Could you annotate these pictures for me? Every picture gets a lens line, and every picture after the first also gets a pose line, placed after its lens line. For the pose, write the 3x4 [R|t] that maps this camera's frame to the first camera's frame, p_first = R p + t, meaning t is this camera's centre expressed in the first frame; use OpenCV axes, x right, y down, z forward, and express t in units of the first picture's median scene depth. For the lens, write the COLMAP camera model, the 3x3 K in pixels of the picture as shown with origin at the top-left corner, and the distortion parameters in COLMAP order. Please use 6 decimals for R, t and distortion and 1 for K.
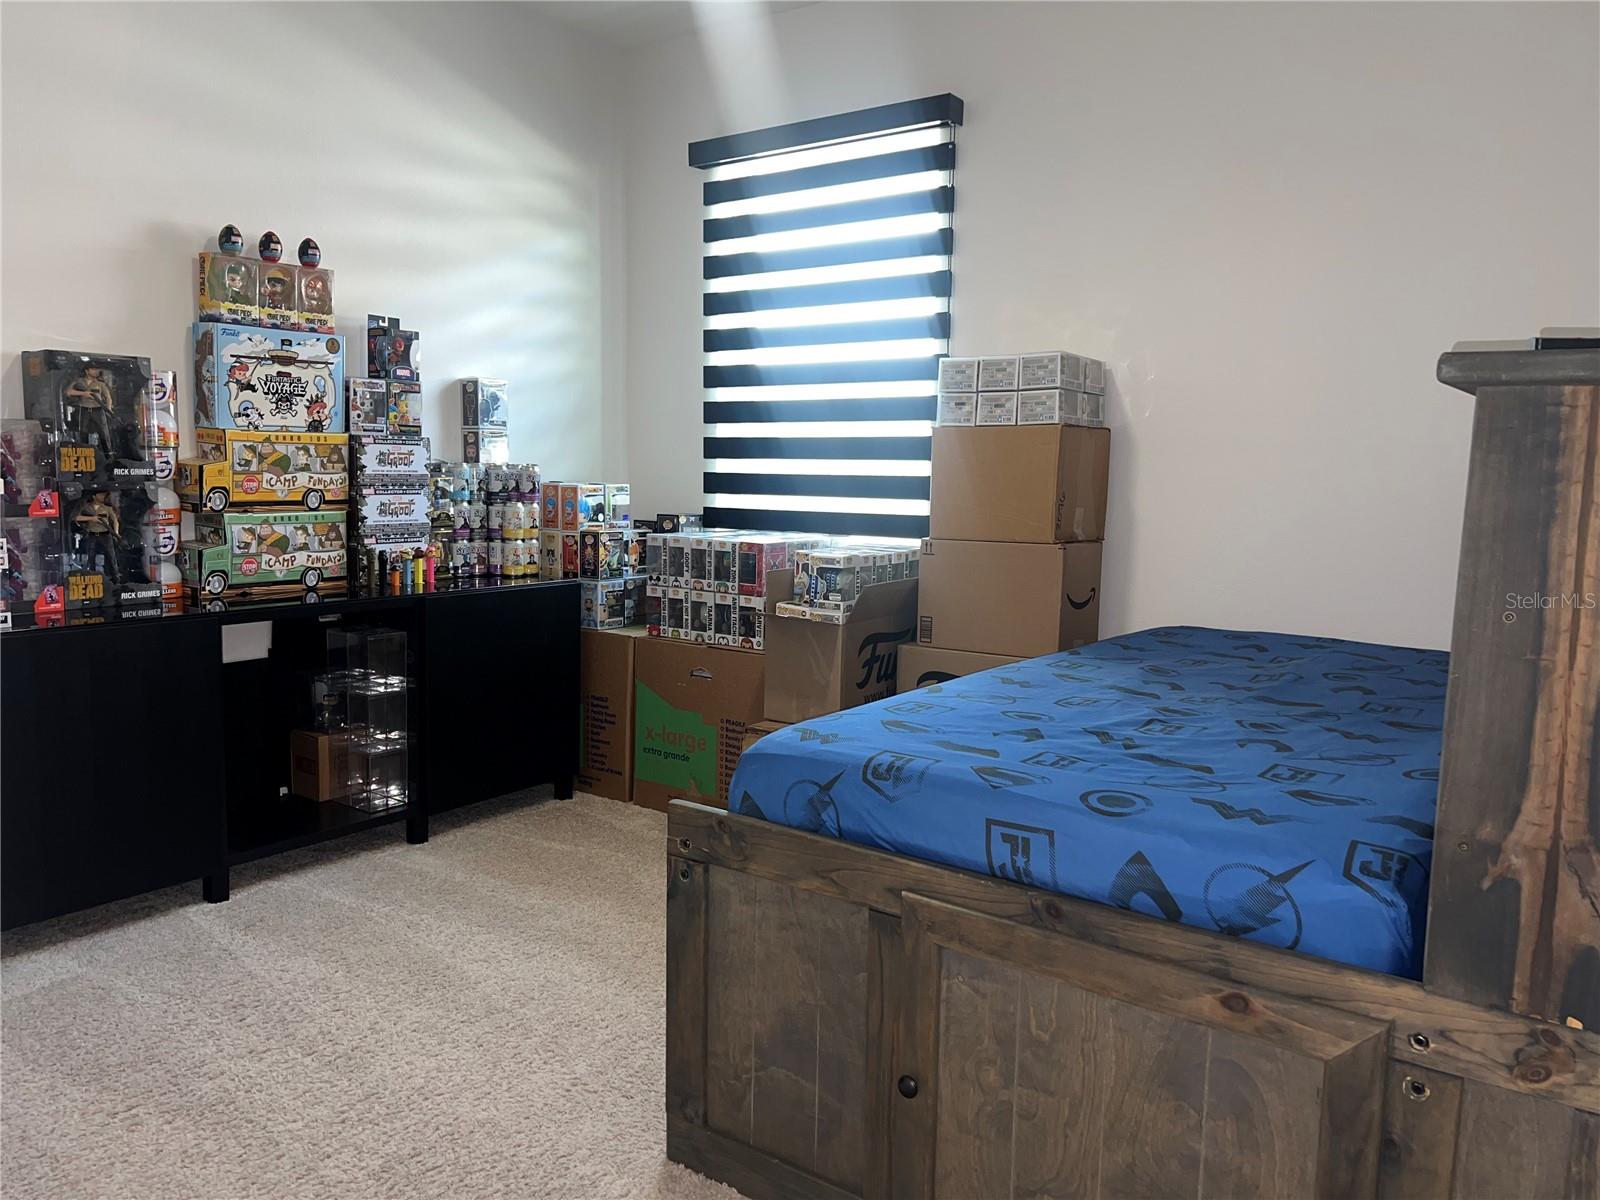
lens RADIAL K [[1204.4, 0, 796.7], [0, 1204.4, 602.7], [0, 0, 1]] dist [0.023936, -0.005489]
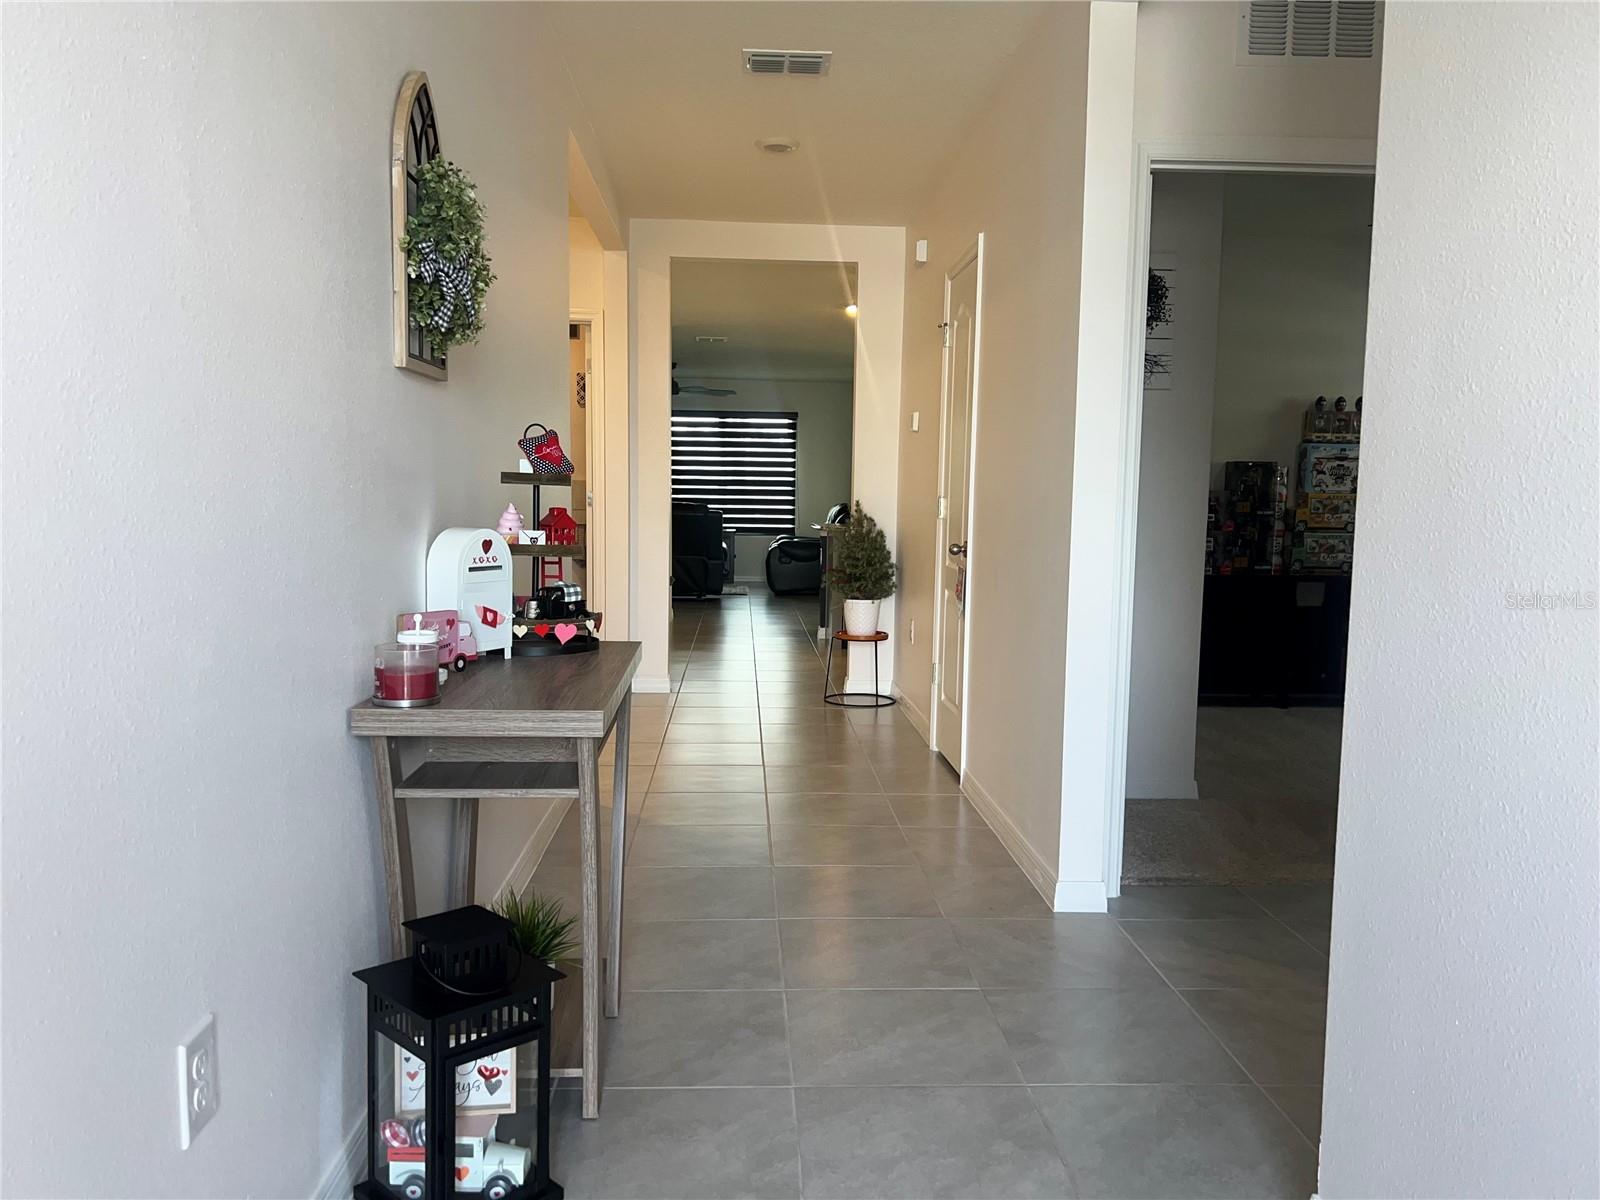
lens RADIAL K [[1204.4, 0, 795.3], [0, 1204.4, 599.5], [0, 0, 1]] dist [0.023936, -0.005489]
pose [[0.626109, 0.062011, -0.777266, 0.620288], [-0.096632, 0.995319, 0.001568, 0.125128], [0.773725, 0.074127, 0.629170, -1.008448]]
